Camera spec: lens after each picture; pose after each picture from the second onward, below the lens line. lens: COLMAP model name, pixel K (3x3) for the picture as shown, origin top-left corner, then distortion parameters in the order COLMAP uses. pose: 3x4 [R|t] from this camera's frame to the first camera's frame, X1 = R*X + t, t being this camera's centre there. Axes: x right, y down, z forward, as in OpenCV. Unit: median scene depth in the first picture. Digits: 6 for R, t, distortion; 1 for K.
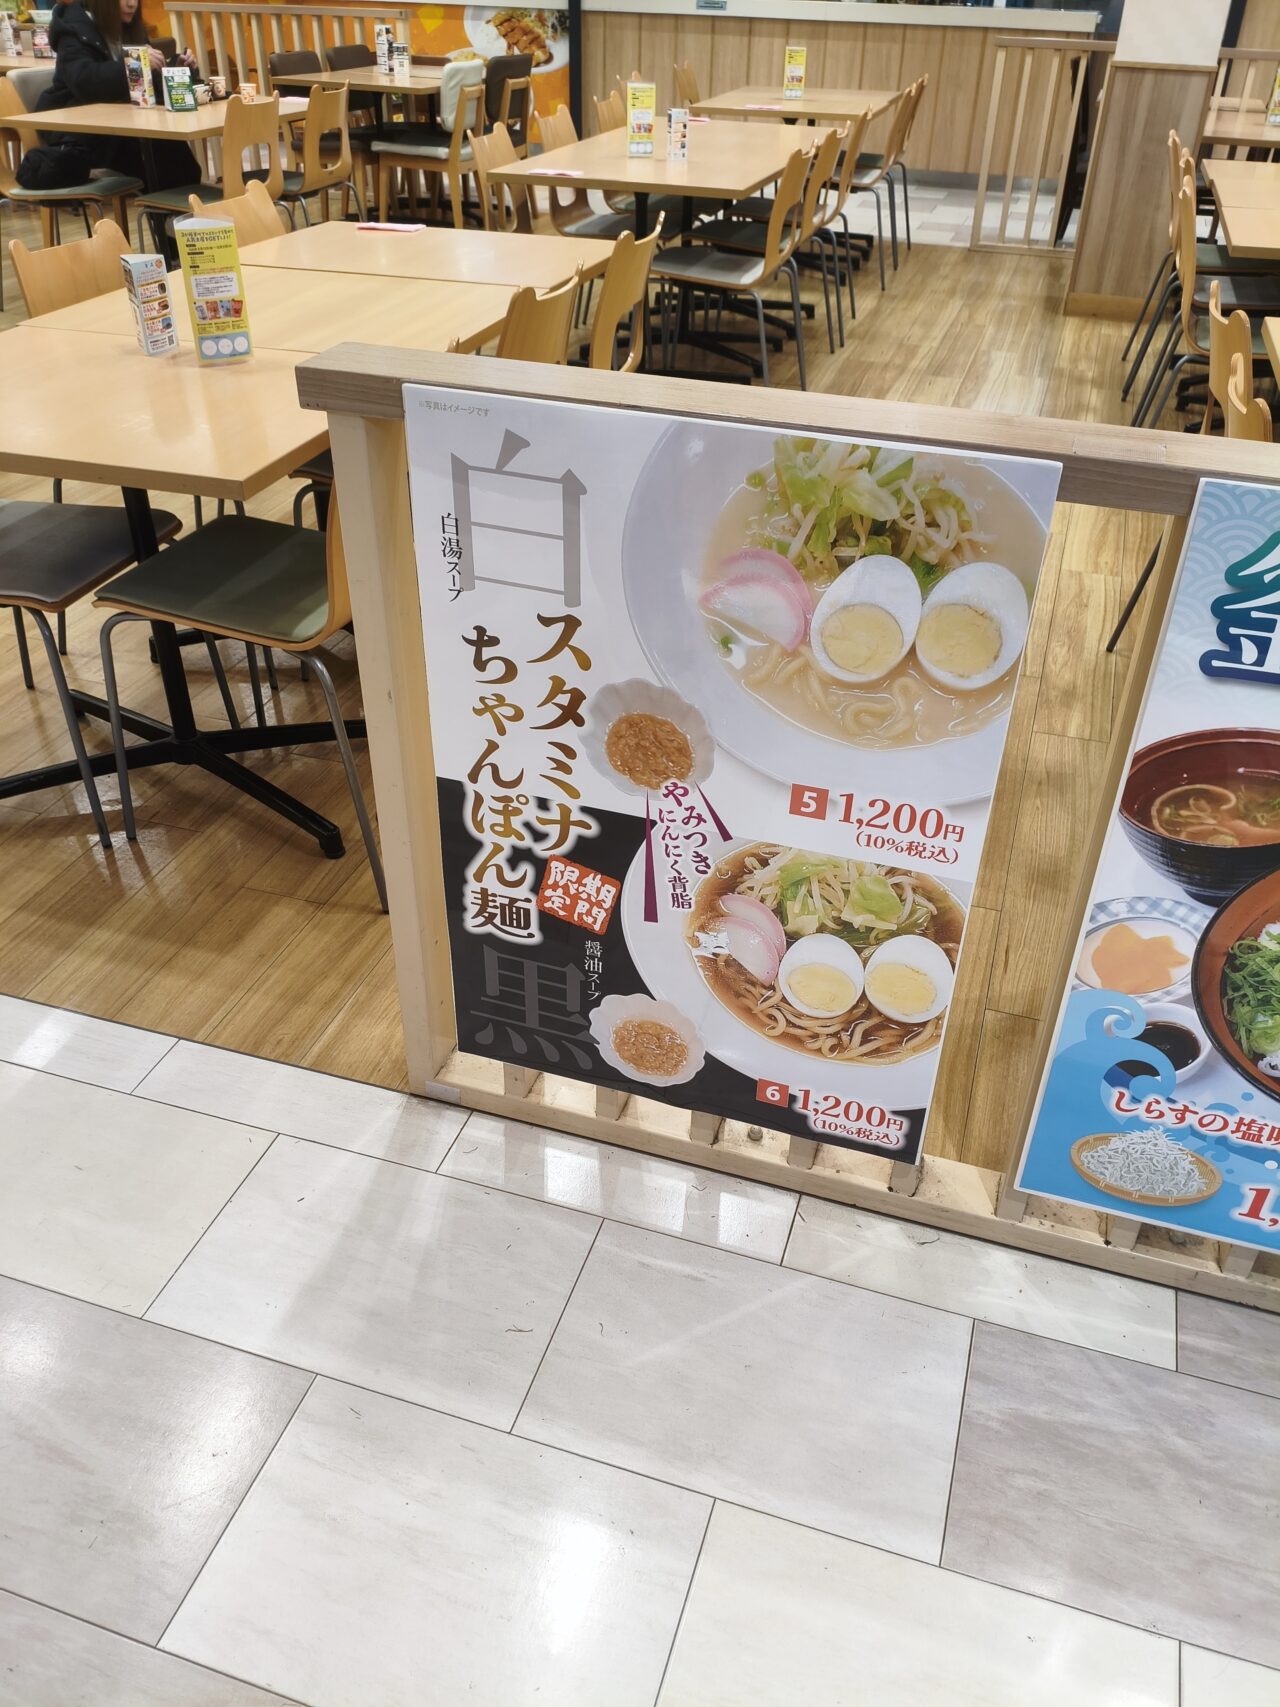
lens RADIAL K [[1327.9, 0, 643.4], [0, 1327.9, 864.1], [0, 0, 1]] dist [0.055729, -0.082459]
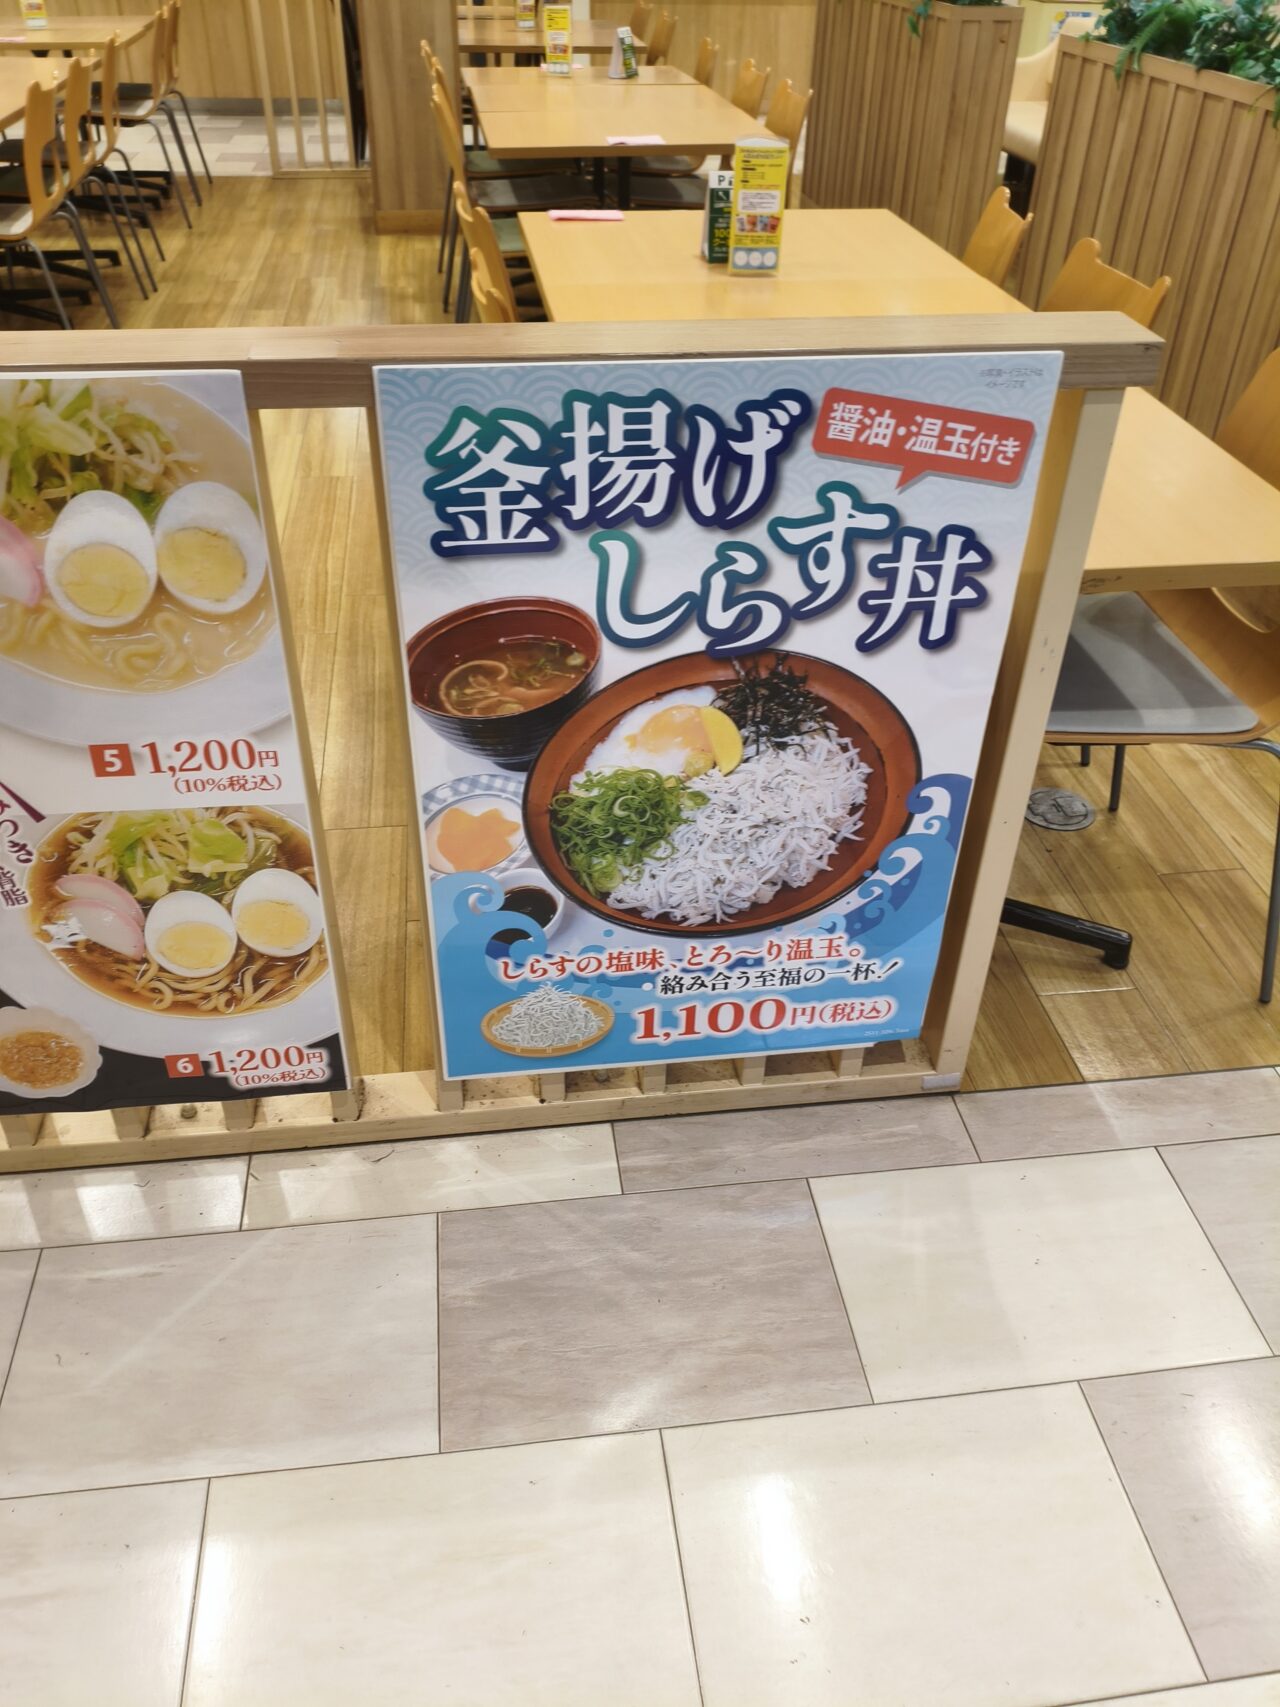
lens RADIAL K [[1327.9, 0, 639.5], [0, 1327.9, 863.2], [0, 0, 1]] dist [0.055729, -0.082459]
pose [[0.907943, -0.254578, 0.332910, 0.120909], [0.241120, 0.967034, 0.081889, 0.033648], [-0.342783, 0.005921, 0.939396, -0.024056]]
